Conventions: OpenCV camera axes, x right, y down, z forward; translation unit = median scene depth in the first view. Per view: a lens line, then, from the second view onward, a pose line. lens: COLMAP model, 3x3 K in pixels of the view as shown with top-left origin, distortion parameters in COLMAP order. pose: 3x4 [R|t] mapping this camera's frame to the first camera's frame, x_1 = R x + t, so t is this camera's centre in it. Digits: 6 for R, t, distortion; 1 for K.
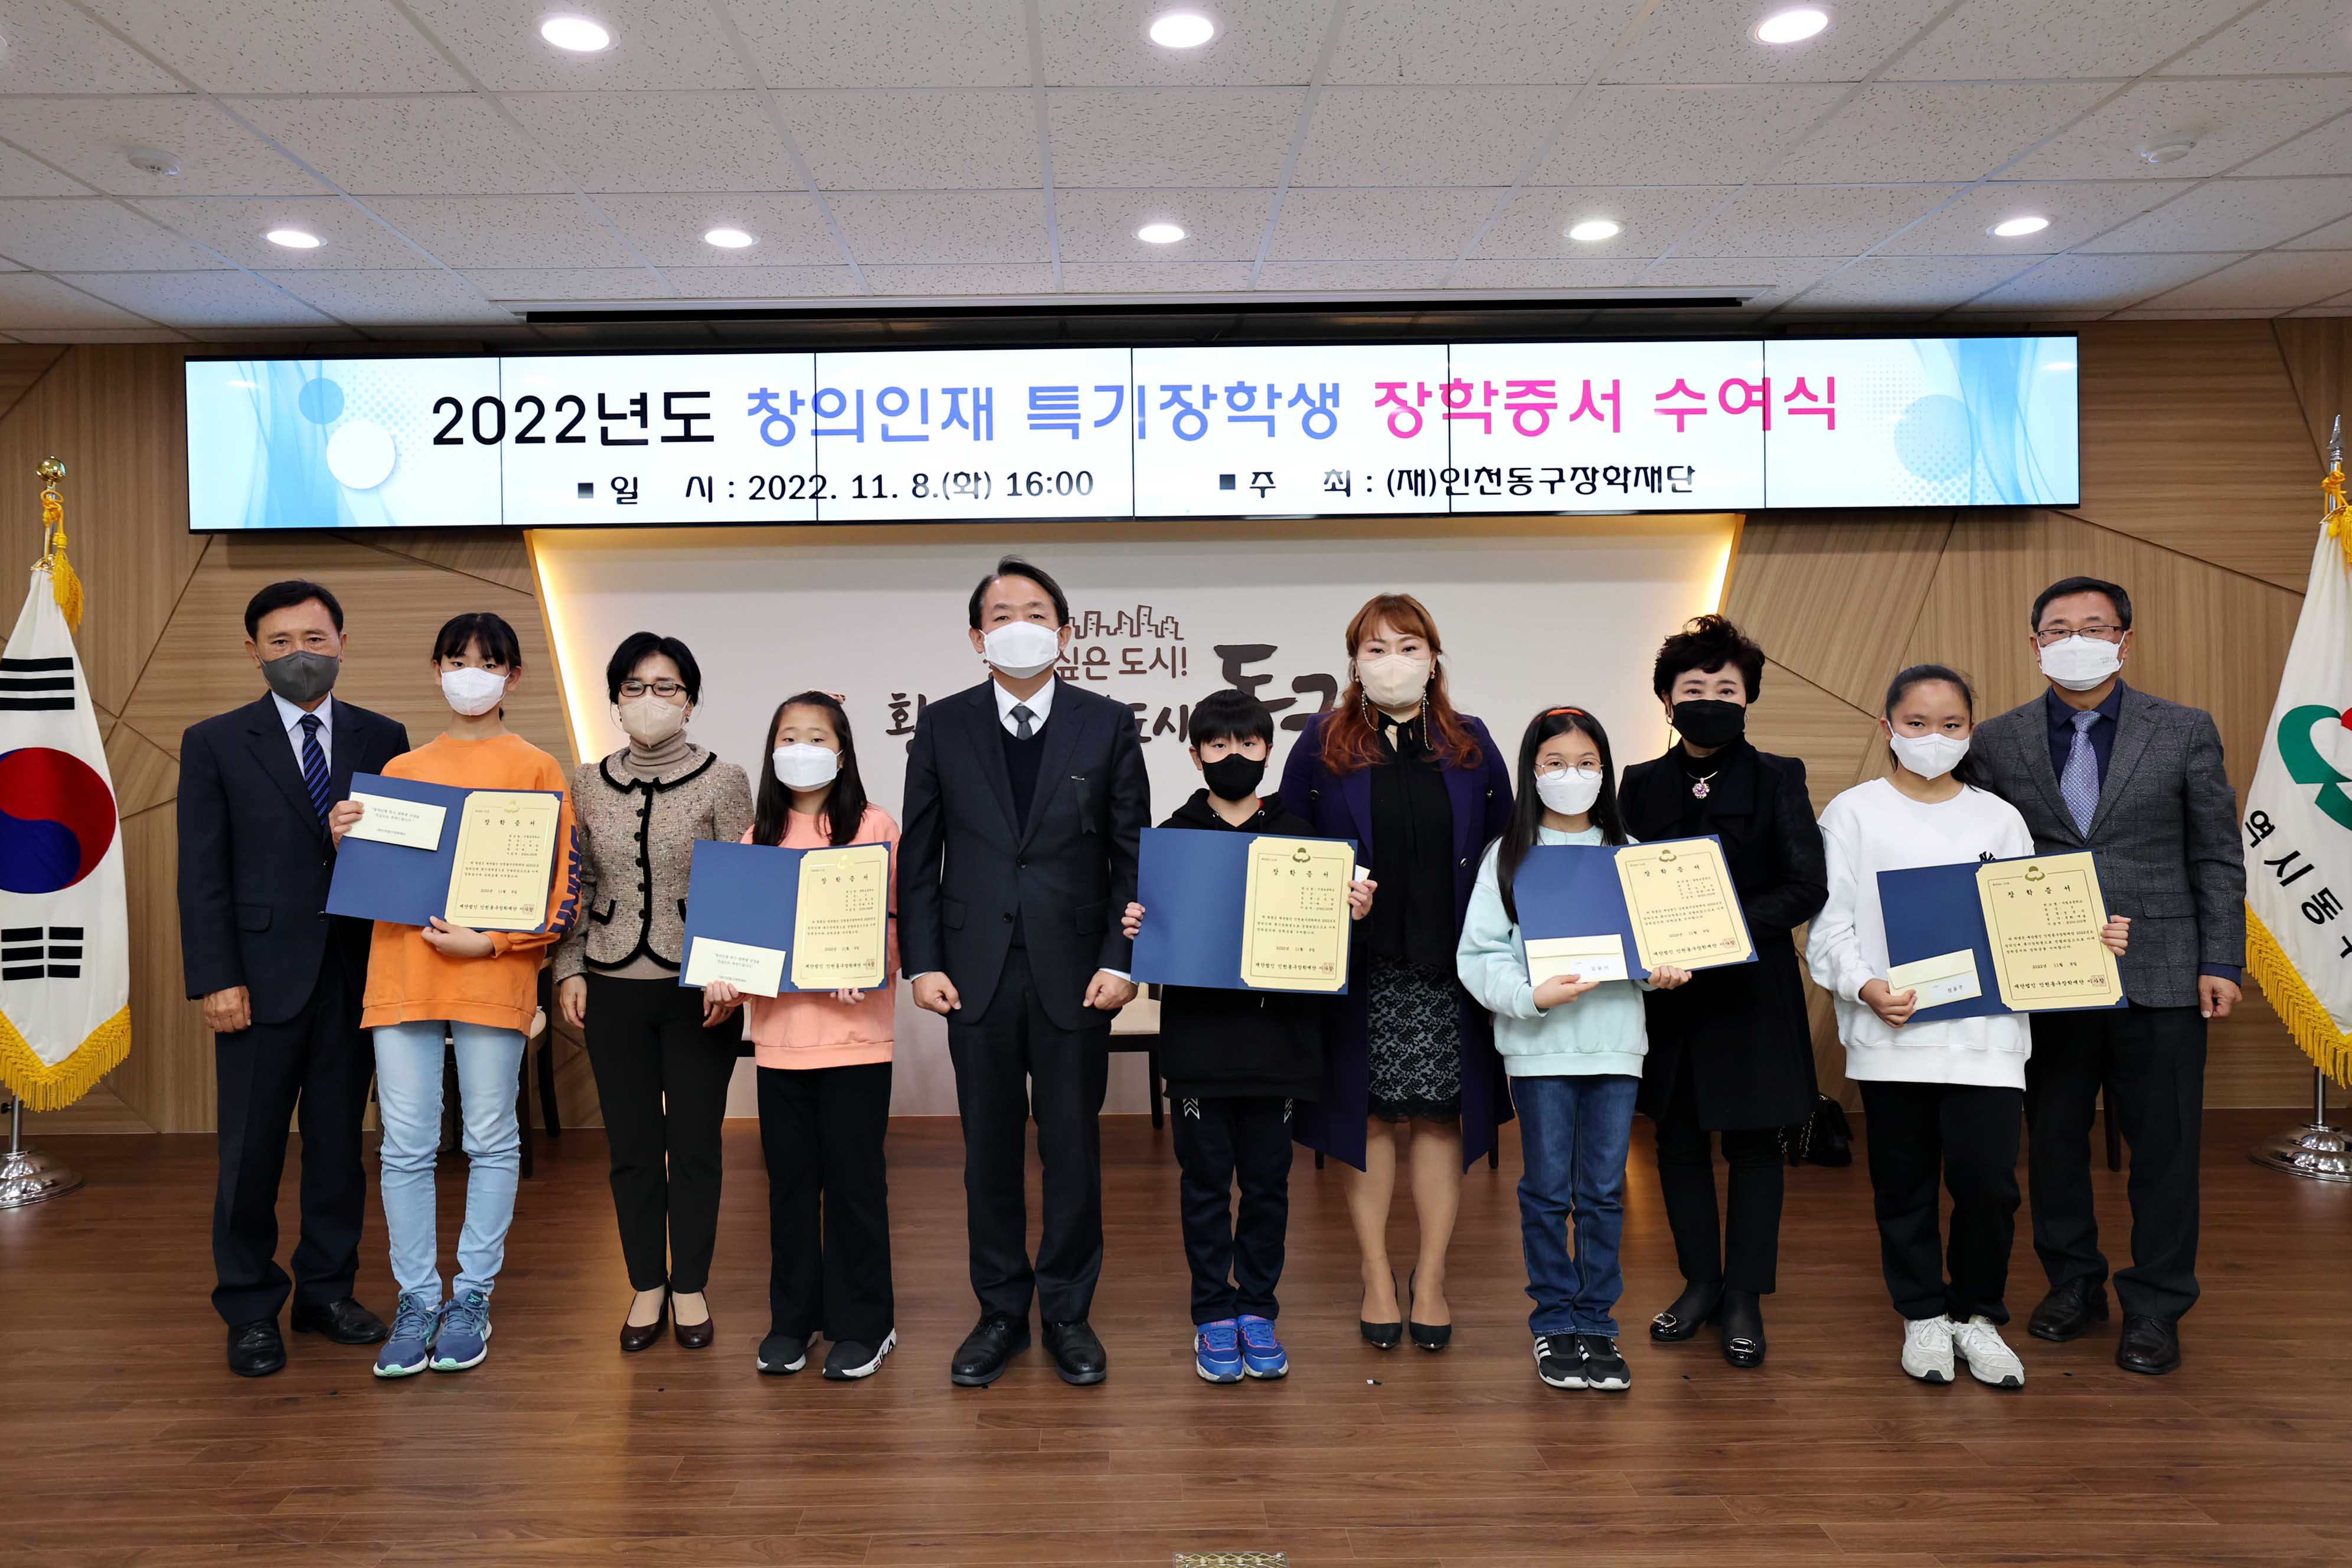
lens RADIAL K [[1501.9, 0, 1112.9], [0, 1501.9, 734.9], [0, 0, 1]] dist [-0.024695, 0.038051]
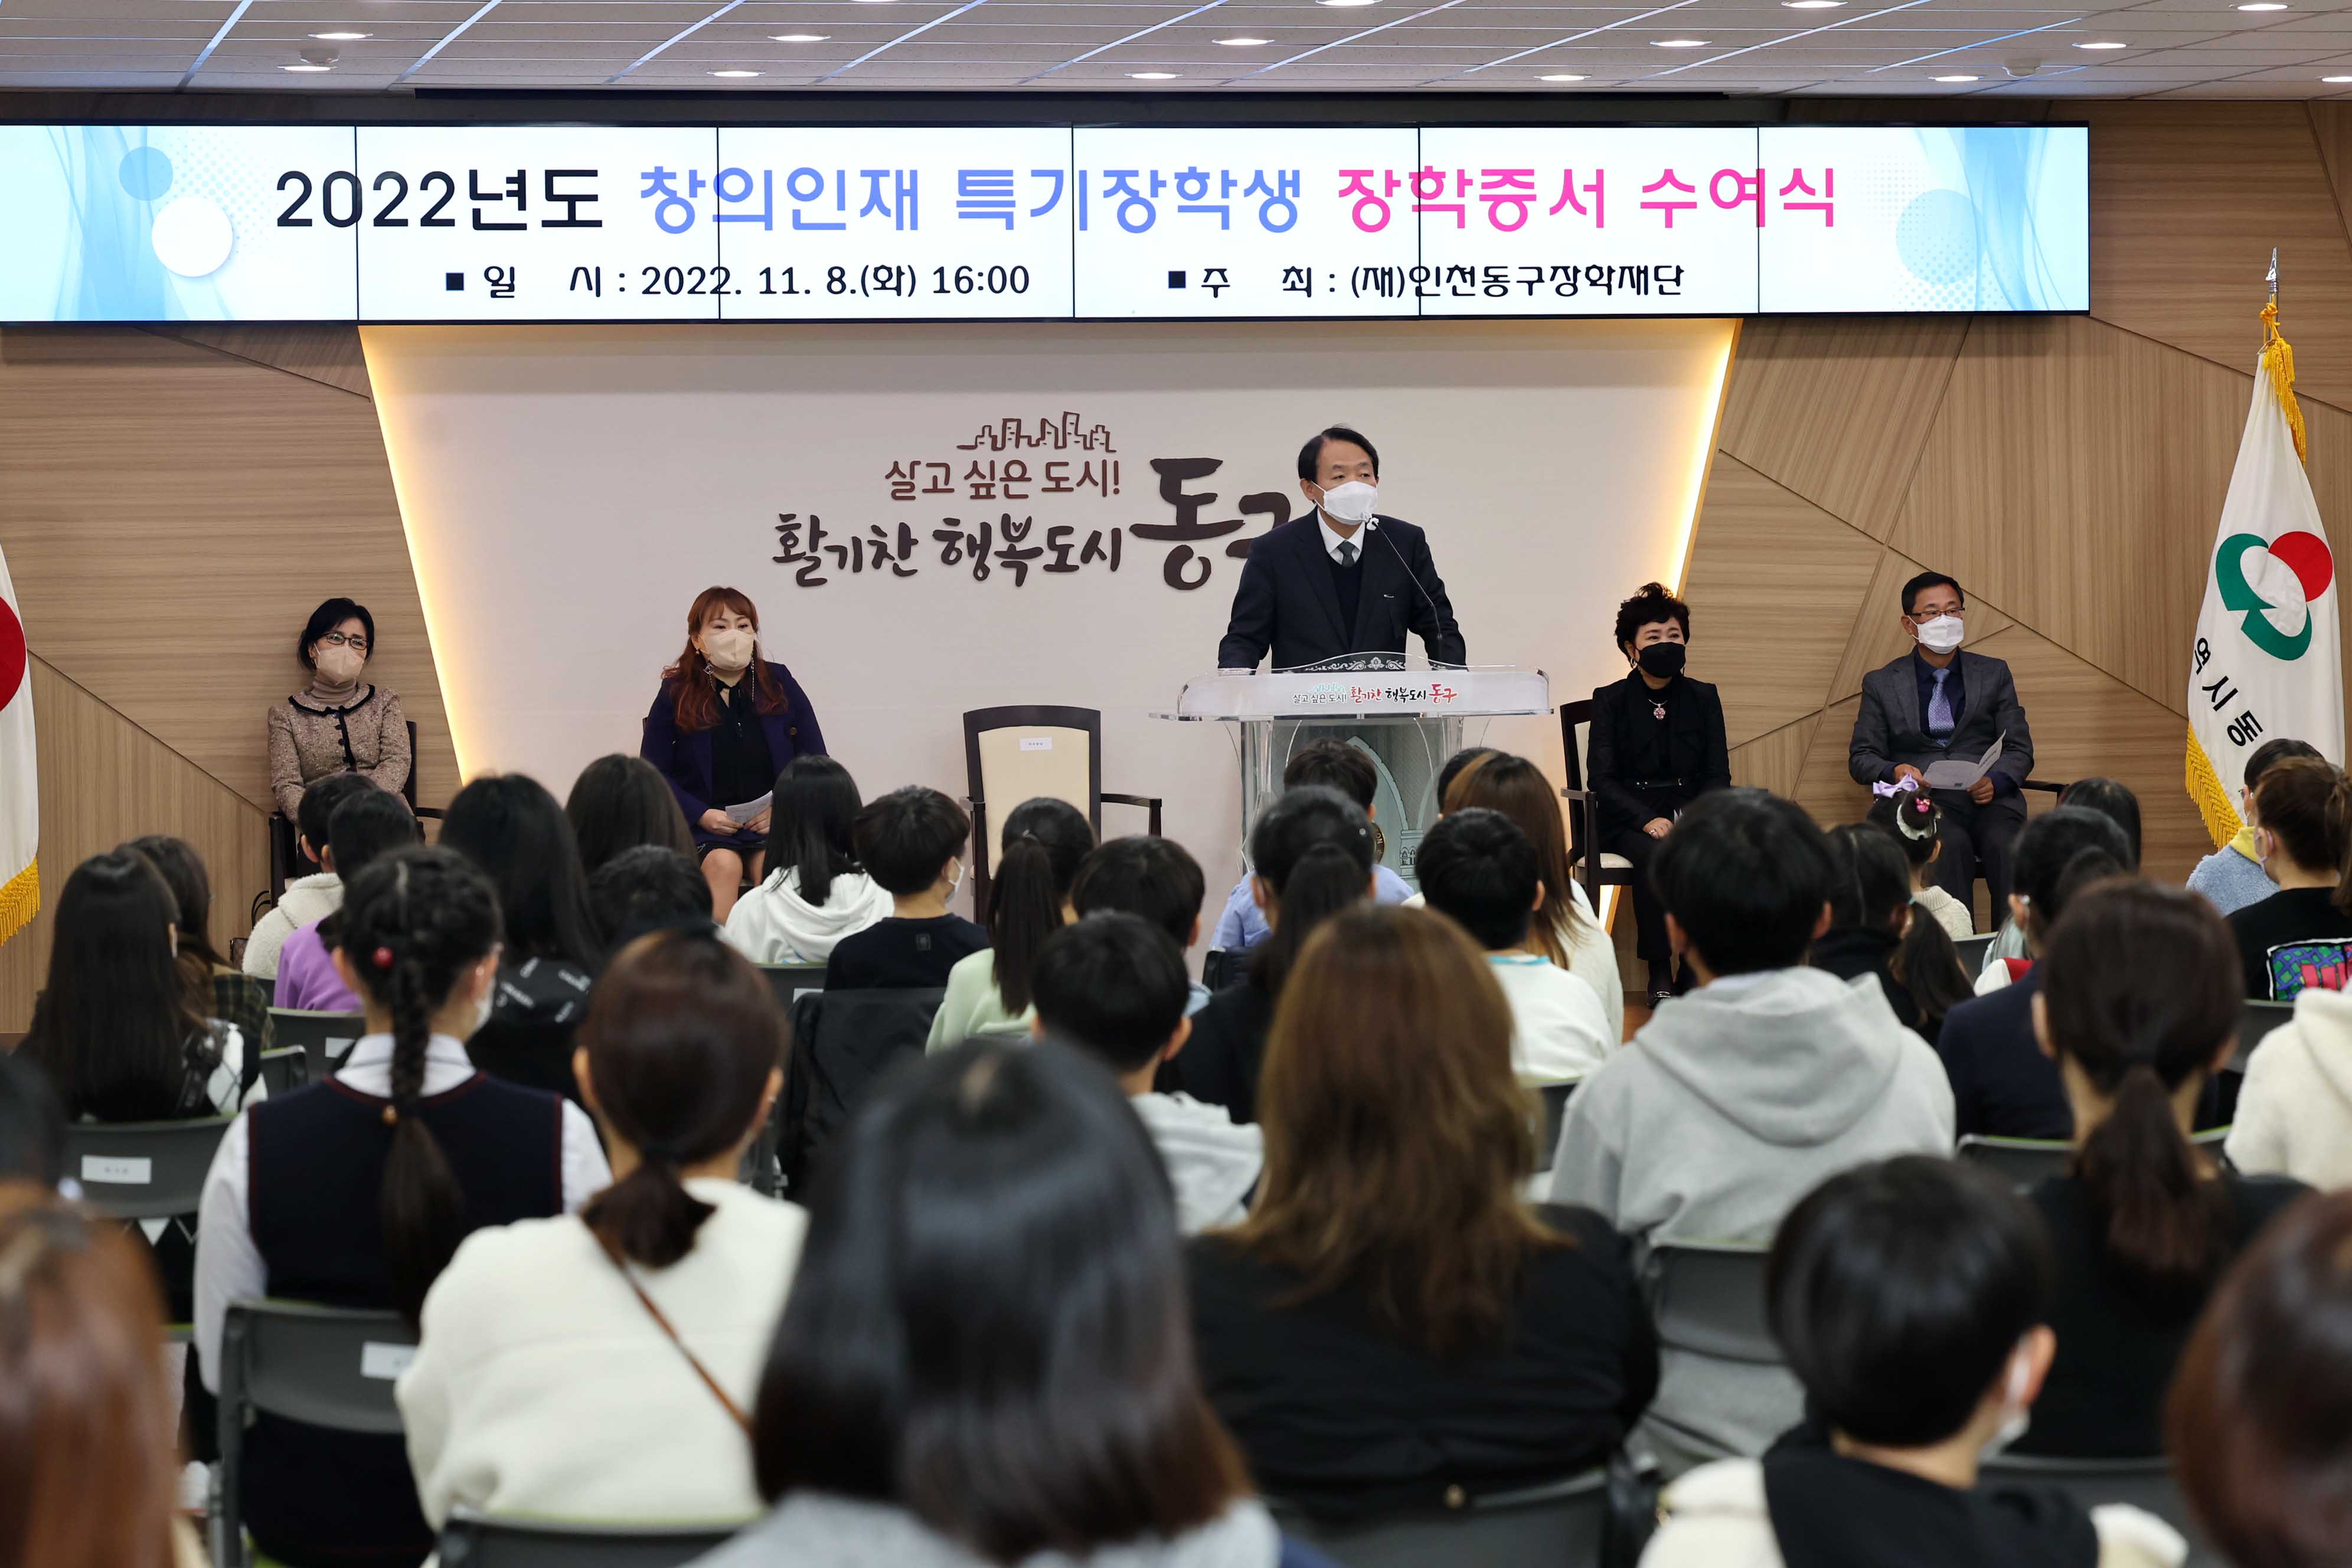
lens RADIAL K [[6301.6, 0, 1097.1], [0, 6301.6, 788.0], [0, 0, 1]] dist [0.058392, 0.607729]
pose [[0.982200, -0.006227, 0.187732, -0.676794], [-0.000435, 0.999372, 0.035423, 0.001017], [-0.187835, -0.034875, 0.981581, -2.684993]]
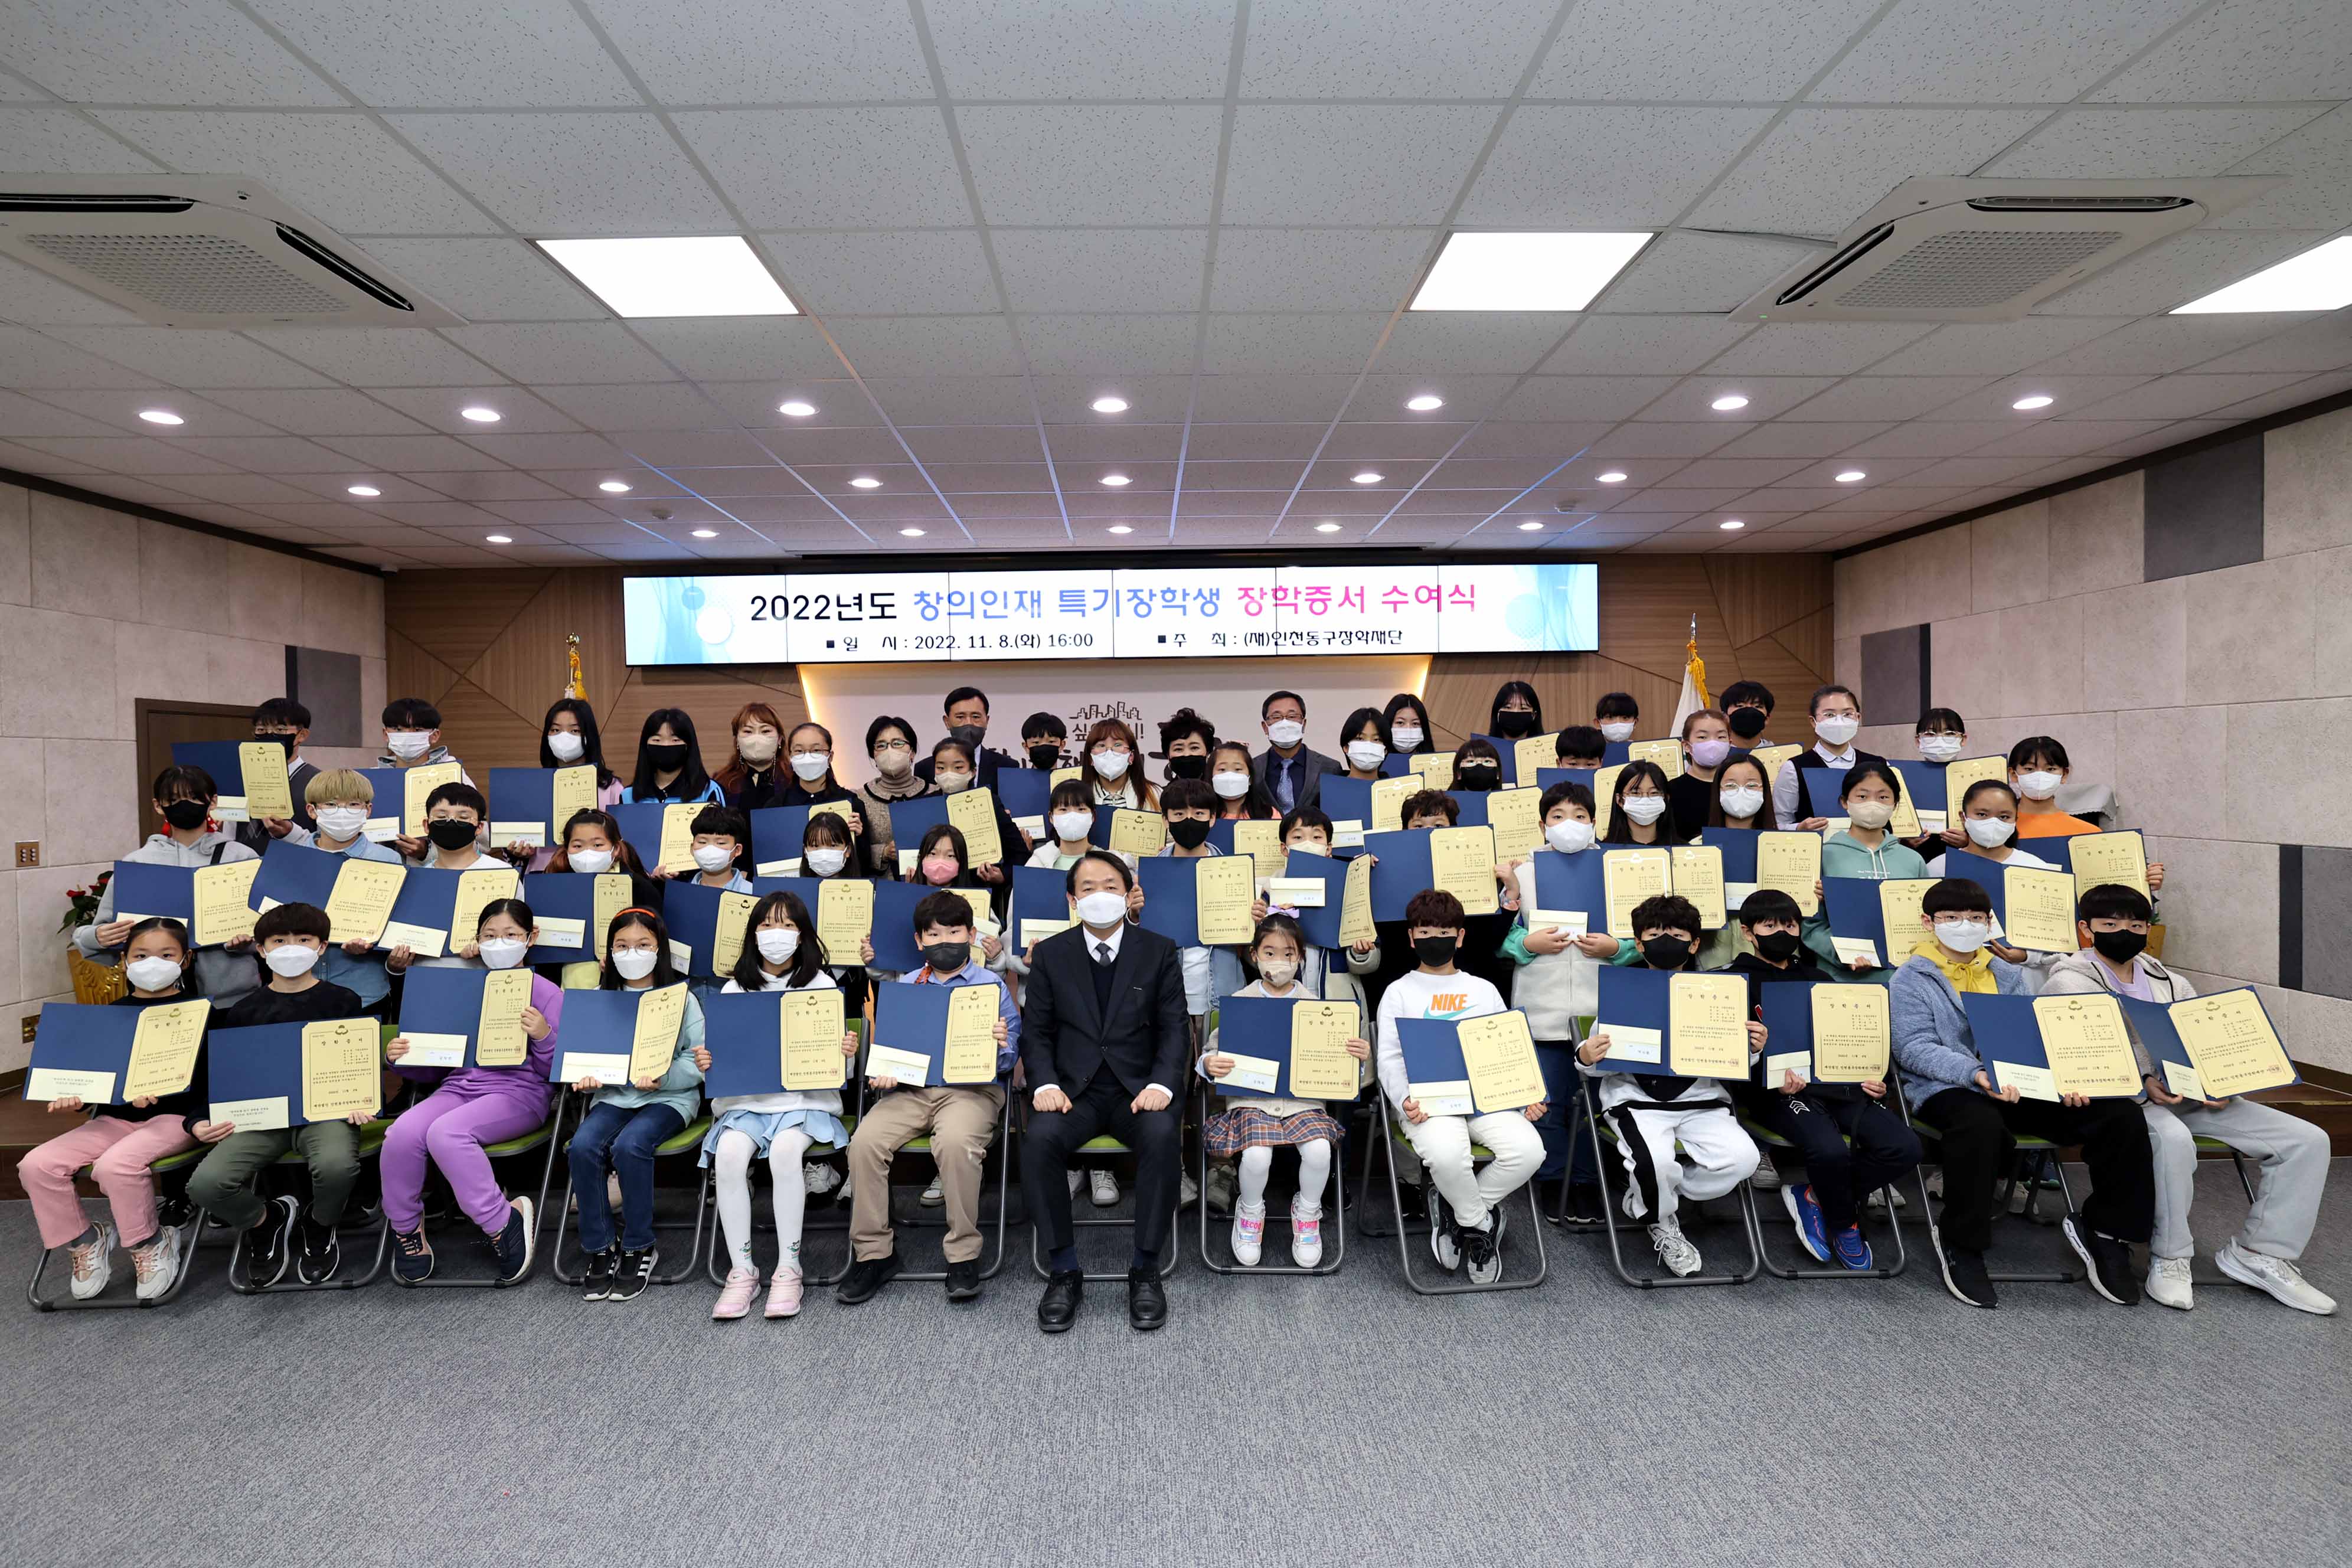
lens RADIAL K [[1202.2, 0, 1162.5], [0, 1202.2, 806.1], [0, 0, 1]] dist [-0.028481, 0.000316]
pose [[0.999931, -0.003341, 0.011261, 0.058777], [0.003002, 0.999545, 0.030015, 0.000653], [-0.011356, -0.029980, 0.999486, -0.559803]]
